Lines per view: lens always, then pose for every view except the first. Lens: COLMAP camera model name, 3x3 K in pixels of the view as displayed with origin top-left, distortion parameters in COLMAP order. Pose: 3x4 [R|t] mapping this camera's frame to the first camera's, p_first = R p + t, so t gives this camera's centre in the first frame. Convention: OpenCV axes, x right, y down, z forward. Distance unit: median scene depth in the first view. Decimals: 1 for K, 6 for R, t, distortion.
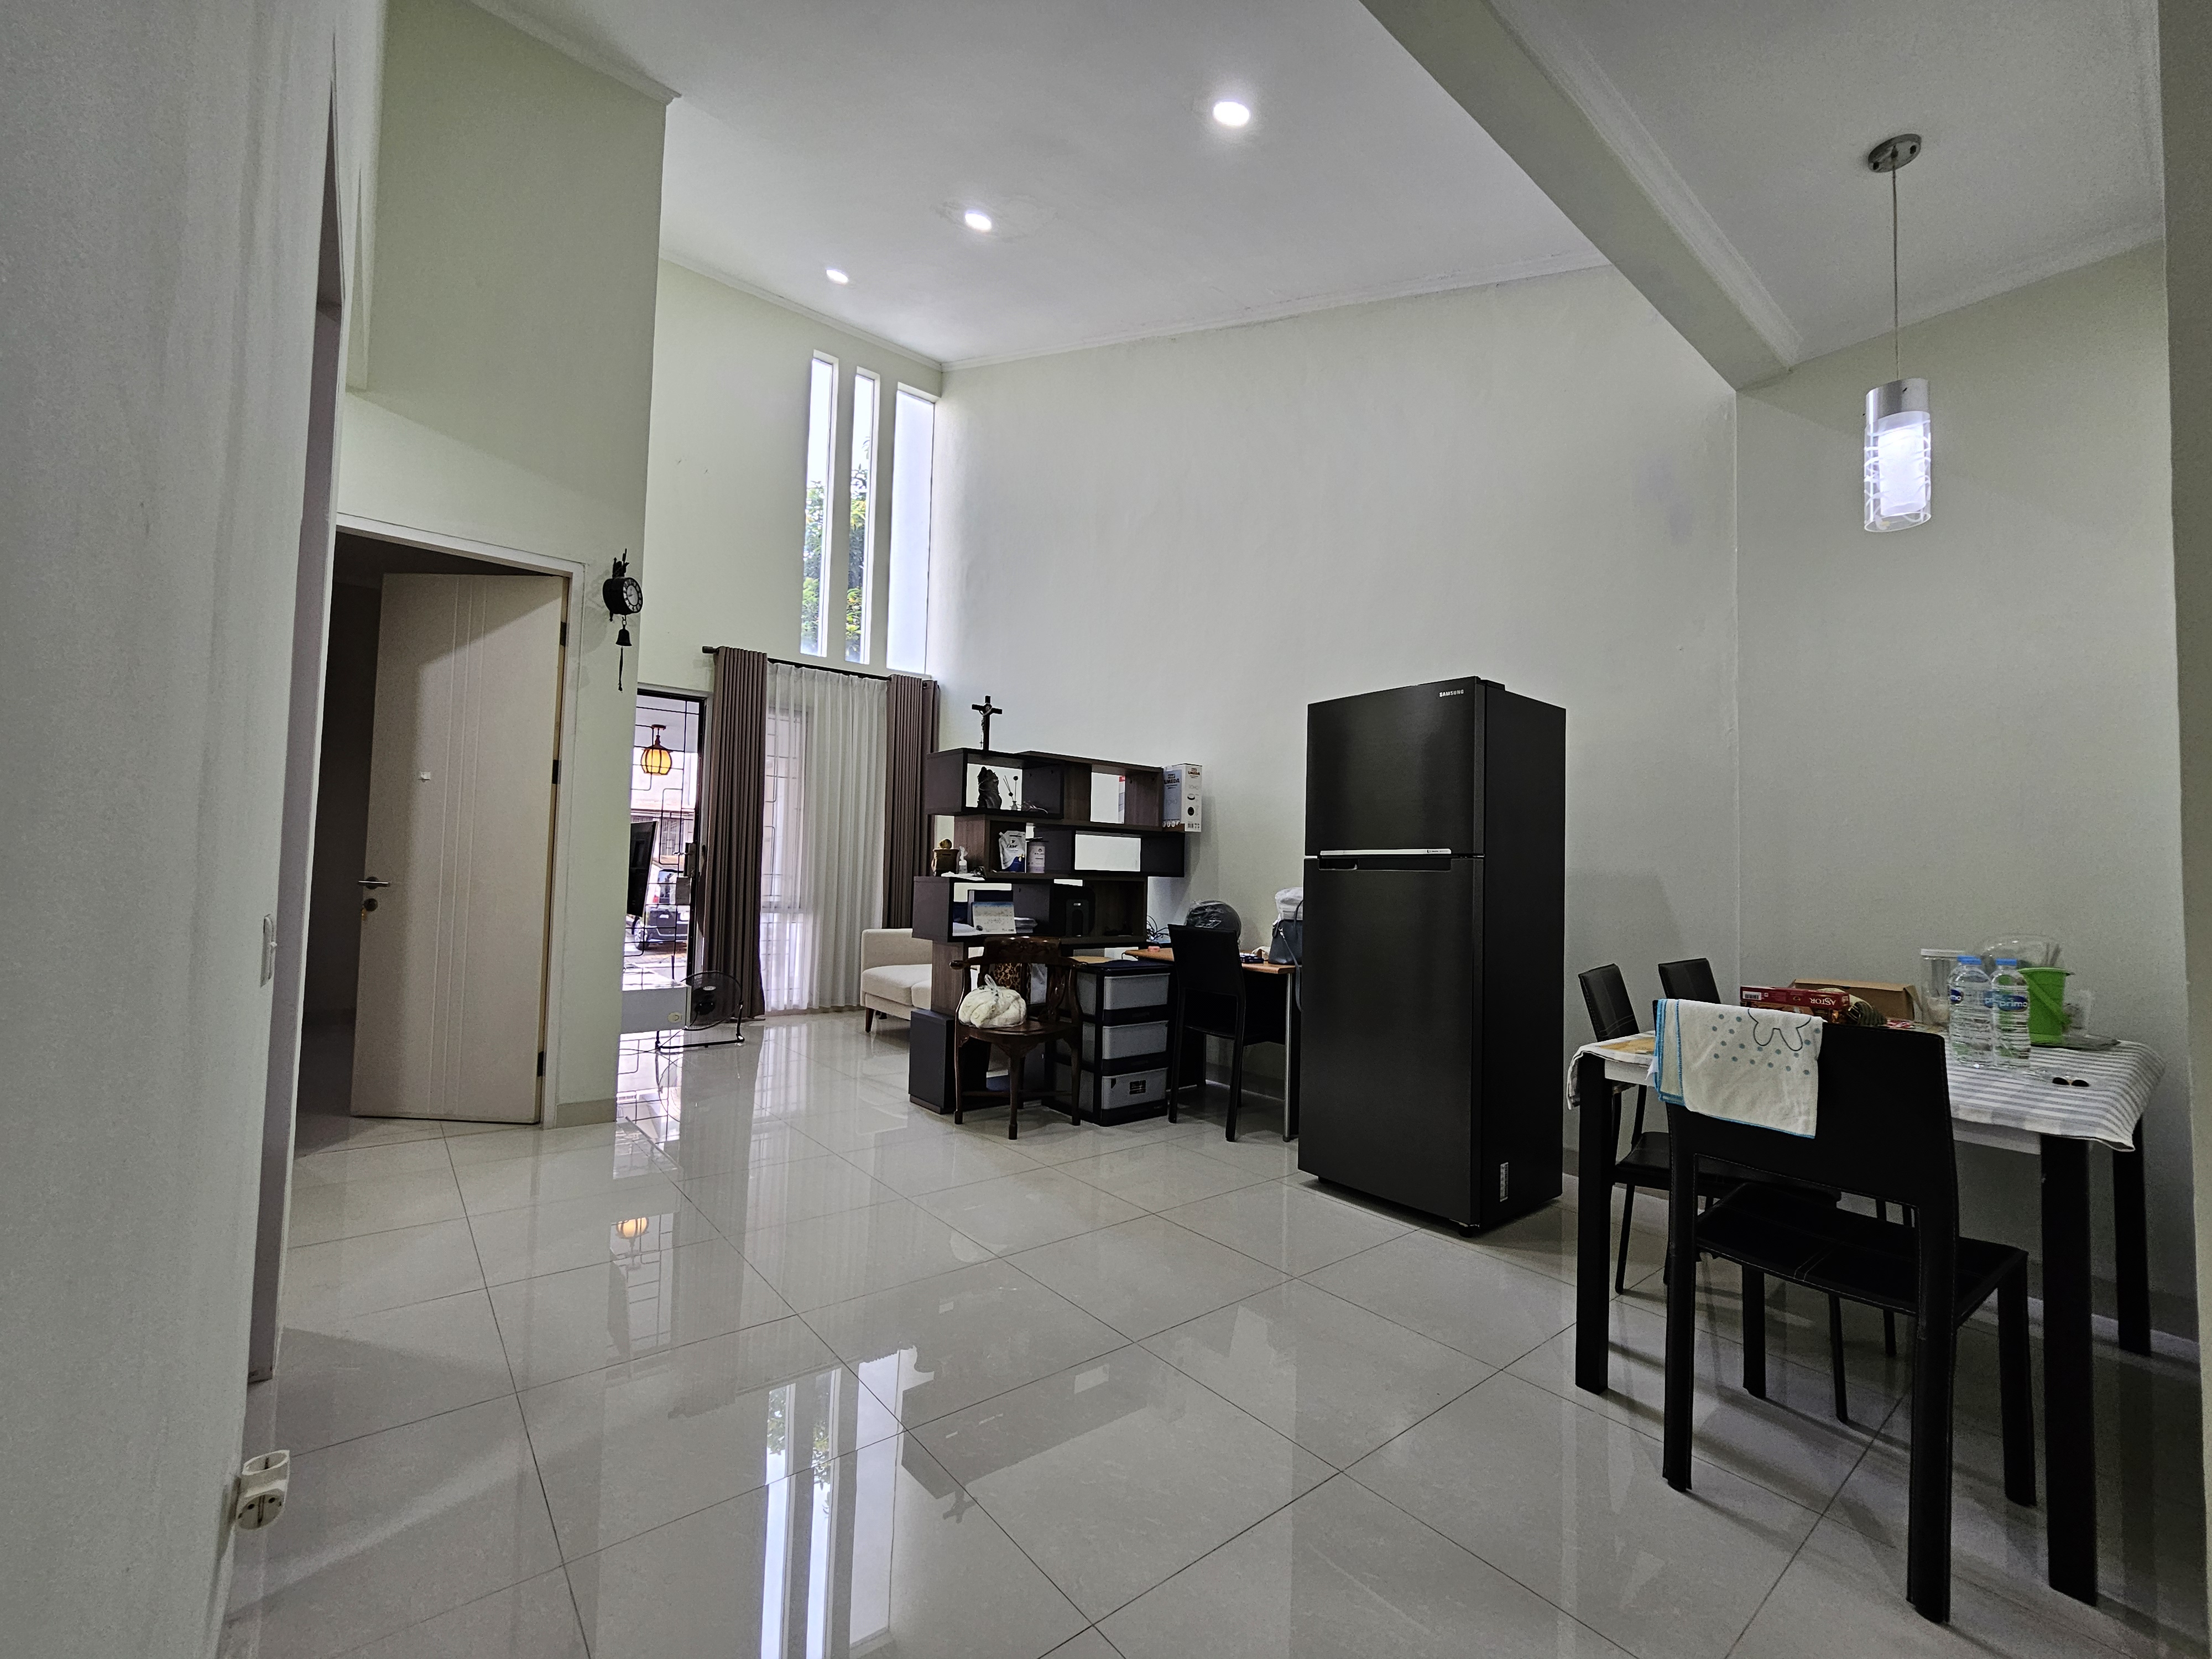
lens RADIAL K [[909.4, 0, 1105.7], [0, 909.4, 830.0], [0, 0, 1]] dist [-0.003795, 0.001993]
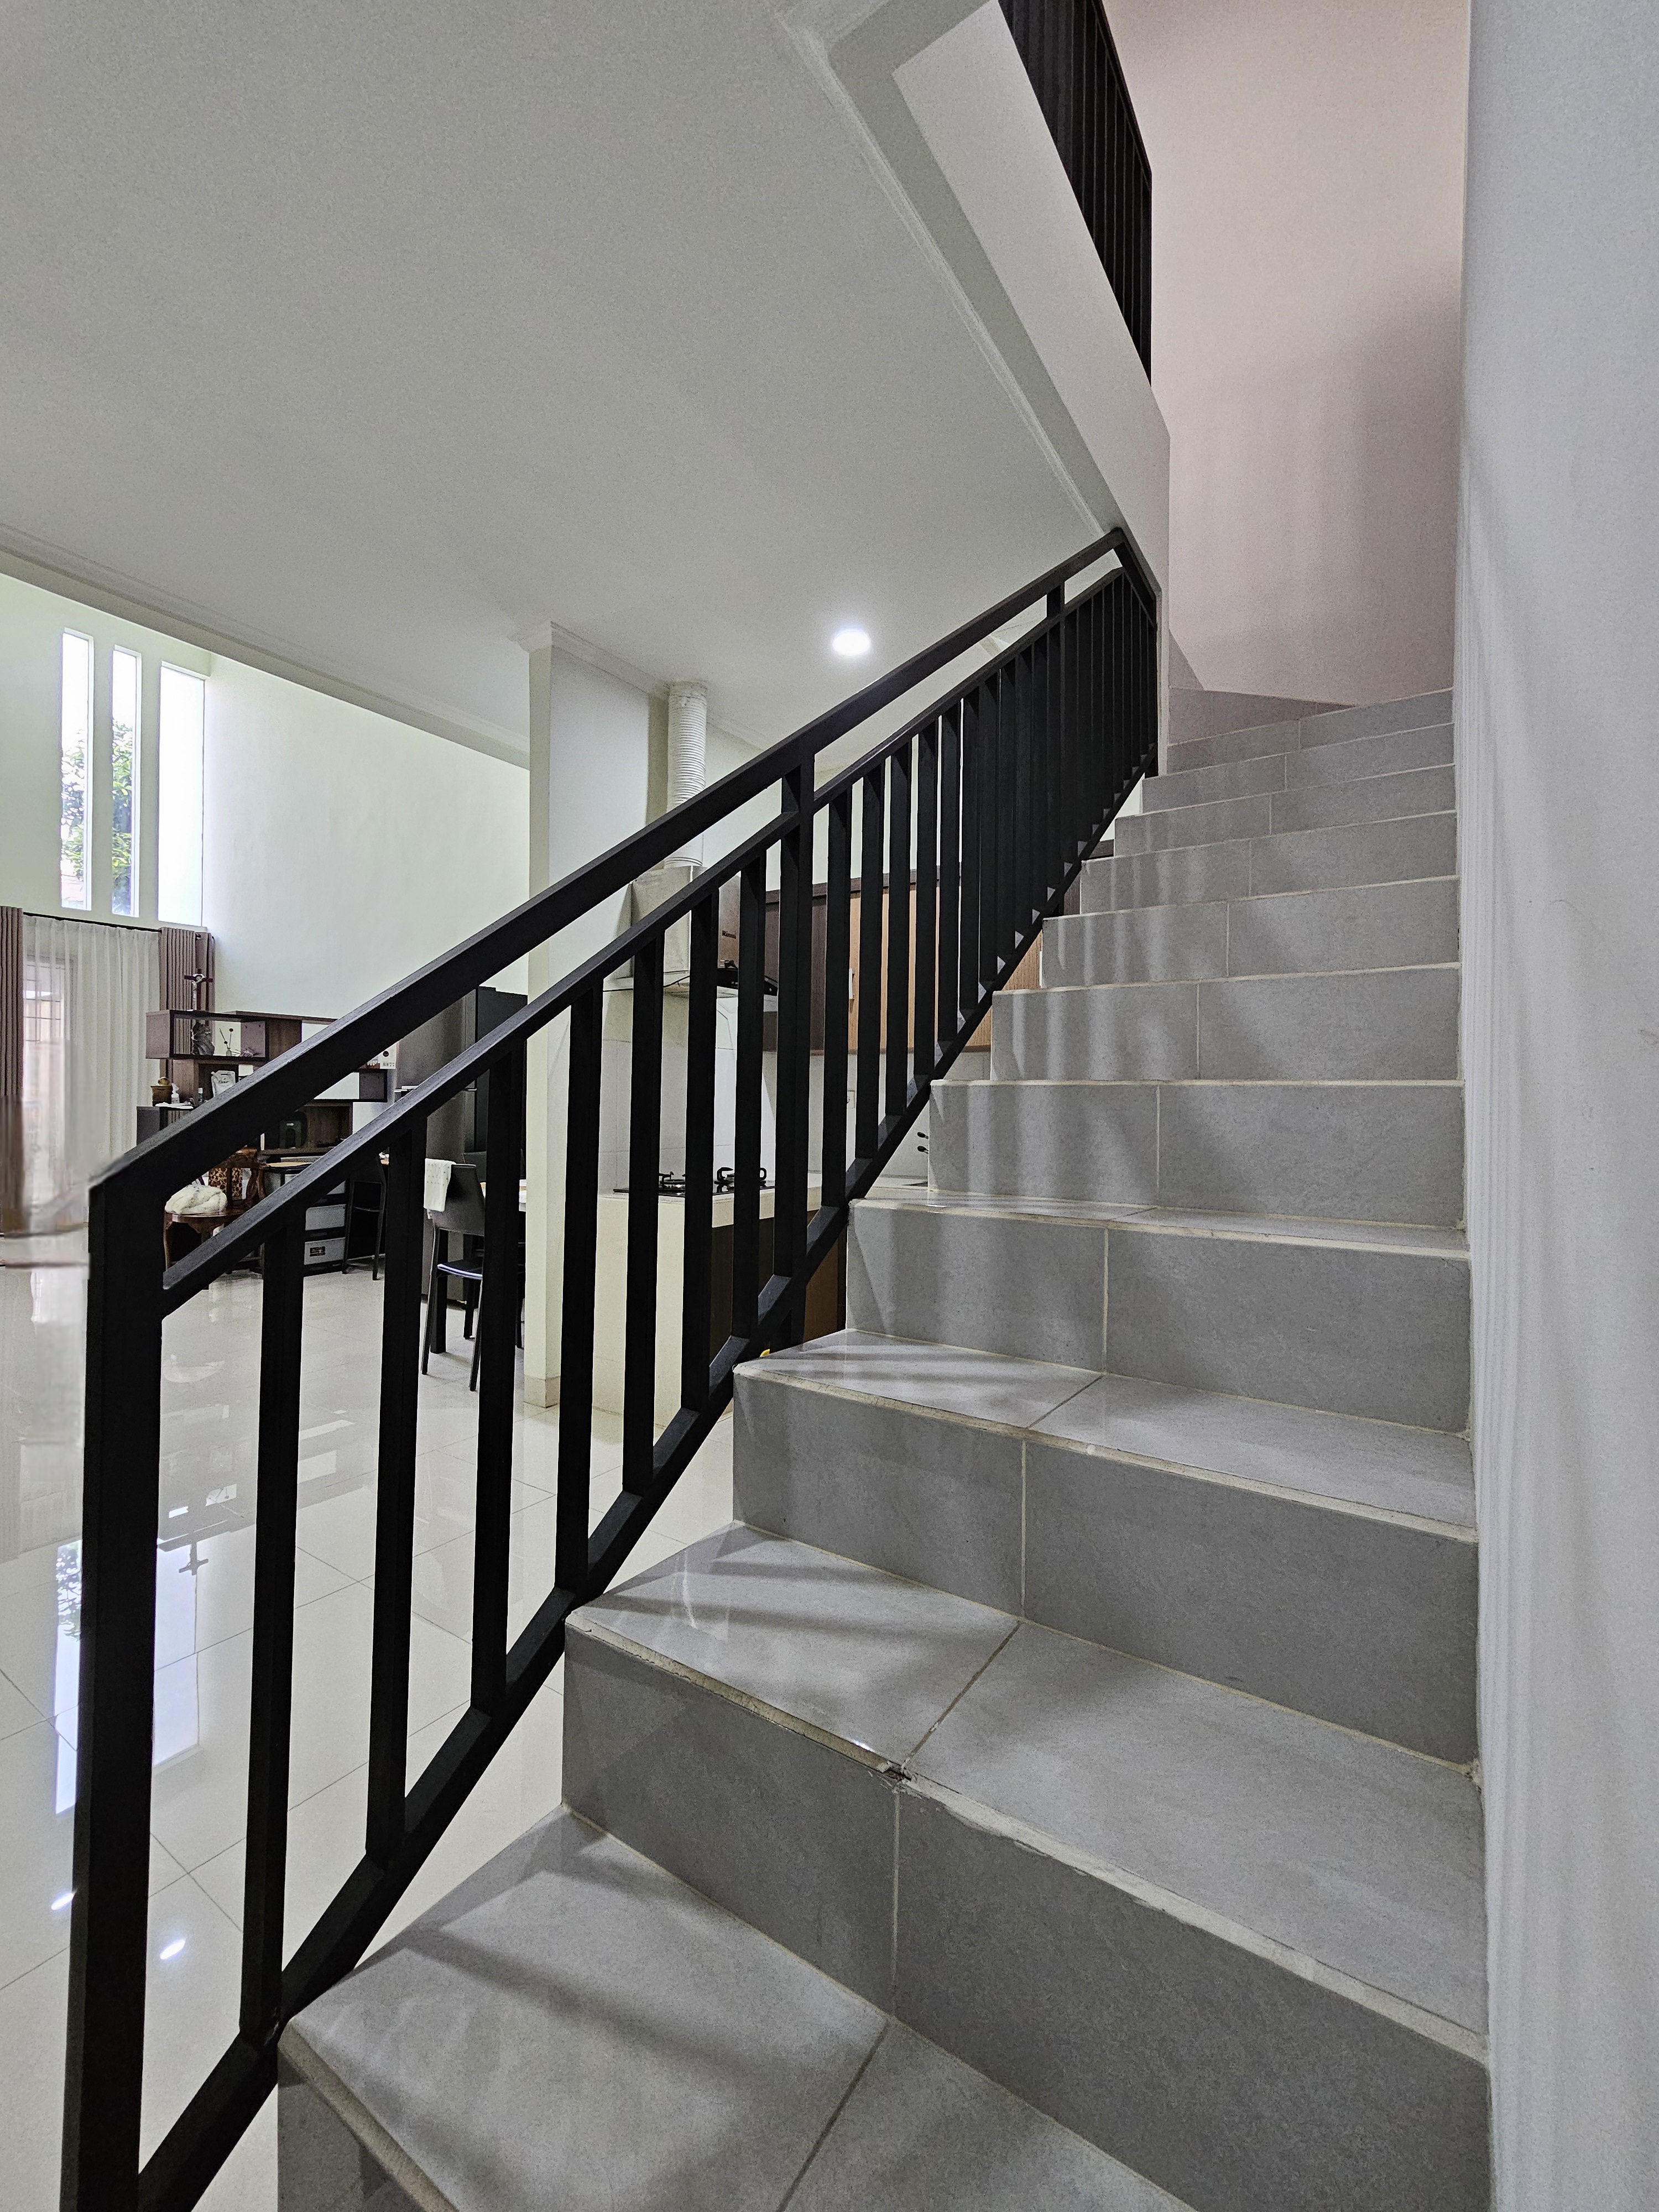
lens RADIAL K [[909.4, 0, 830.0], [0, 909.4, 1106.2], [0, 0, 1]] dist [-0.003795, 0.001993]
pose [[0.955666, -0.016180, 0.294009, 0.240352], [-0.002103, 0.998089, 0.061763, -0.021654], [-0.294446, -0.059643, 0.953805, -0.363807]]
